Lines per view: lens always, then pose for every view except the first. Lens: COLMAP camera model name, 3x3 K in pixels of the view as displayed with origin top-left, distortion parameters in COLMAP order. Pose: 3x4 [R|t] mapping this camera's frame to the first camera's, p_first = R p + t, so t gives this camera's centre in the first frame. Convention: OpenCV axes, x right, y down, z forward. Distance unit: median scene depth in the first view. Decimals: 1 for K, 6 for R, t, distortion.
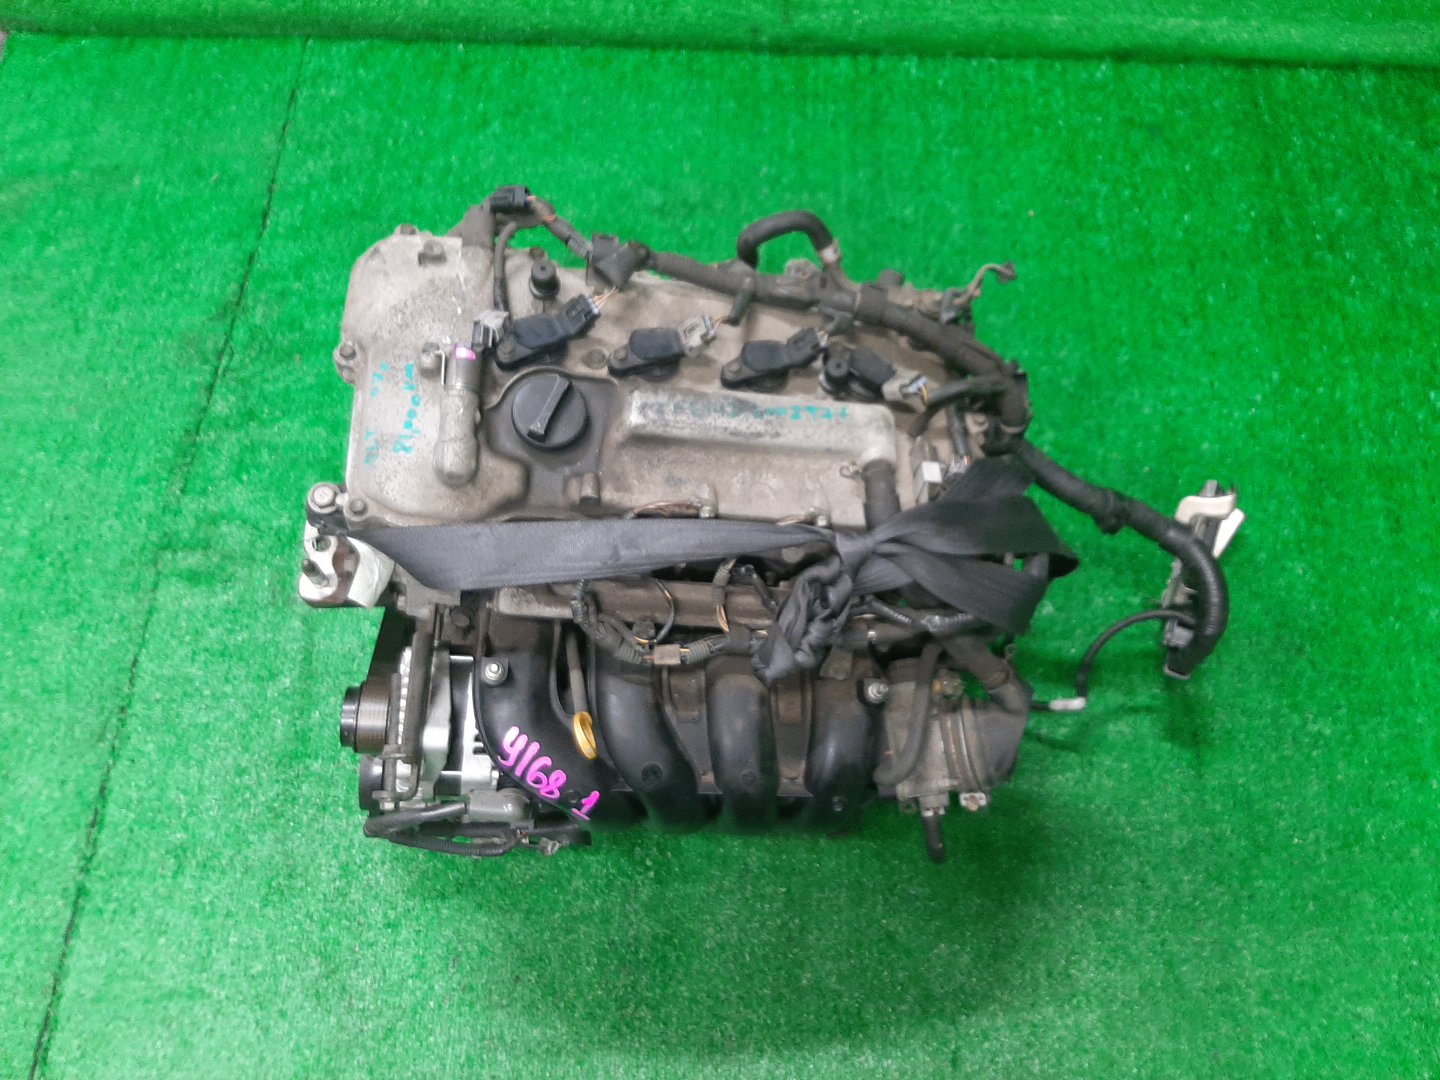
lens RADIAL K [[1102.0, 0, 720.0], [0, 1102.0, 540.0], [0, 0, 1]] dist [0.009394, -0.041512]
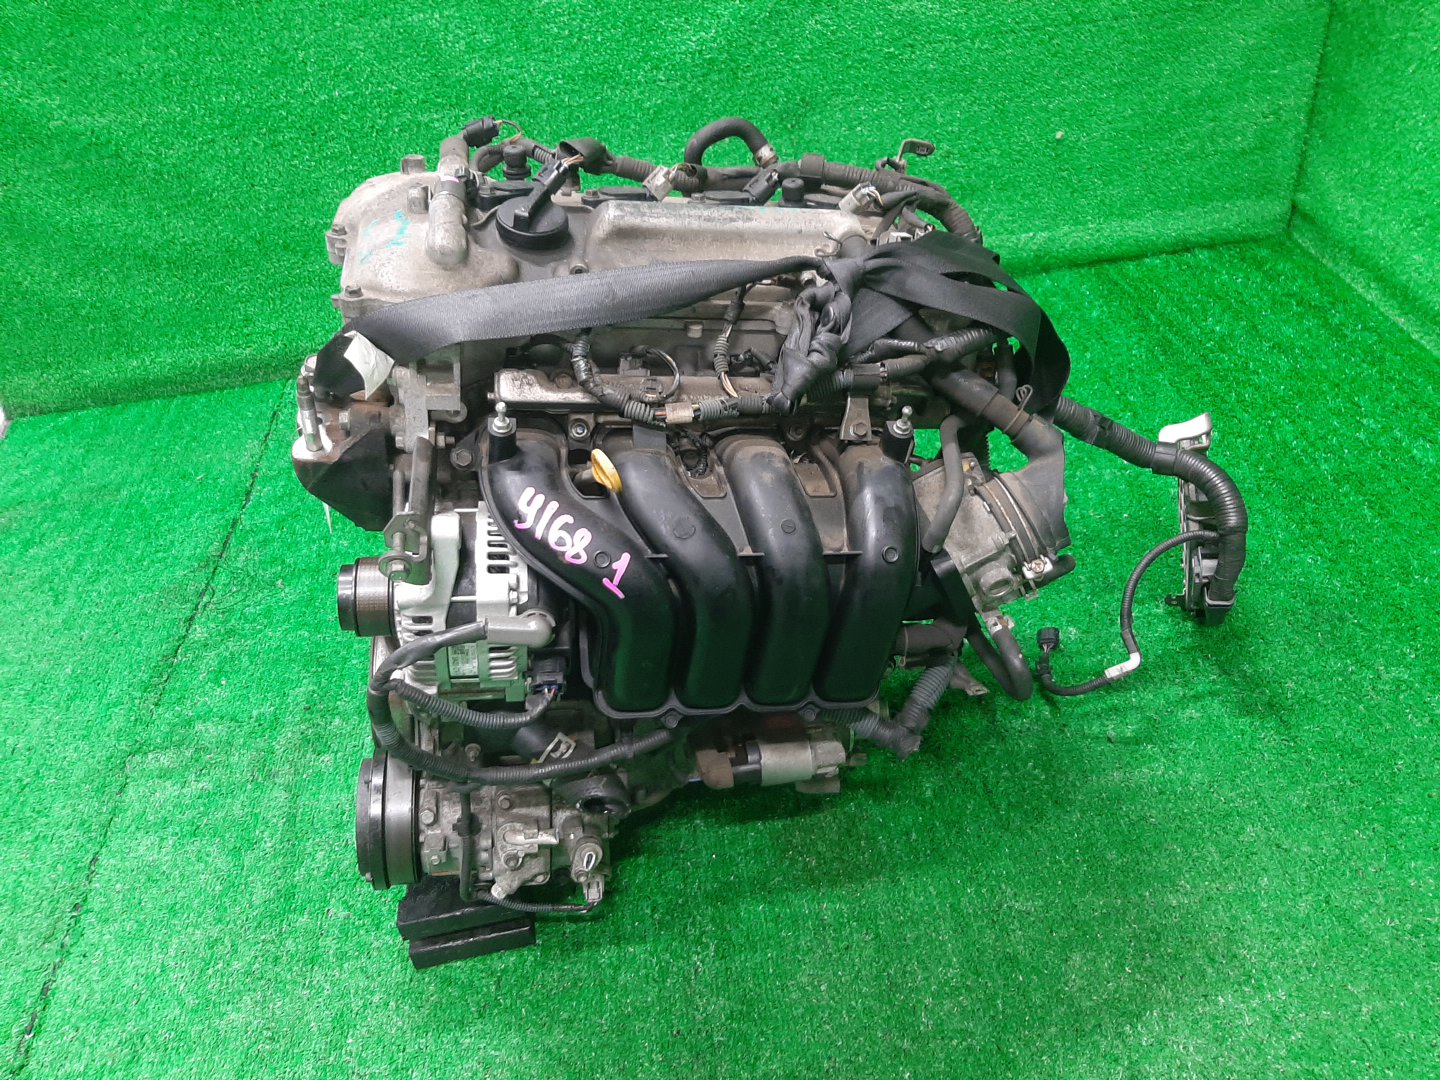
lens RADIAL K [[1083.7, 0, 720.0], [0, 1083.7, 540.0], [0, 0, 1]] dist [0.062372, -0.119854]
pose [[0.984399, -0.163494, 0.065031, -0.053575], [0.175254, 0.878169, -0.445090, 0.364026], [0.015662, 0.449543, 0.893121, 0.115425]]
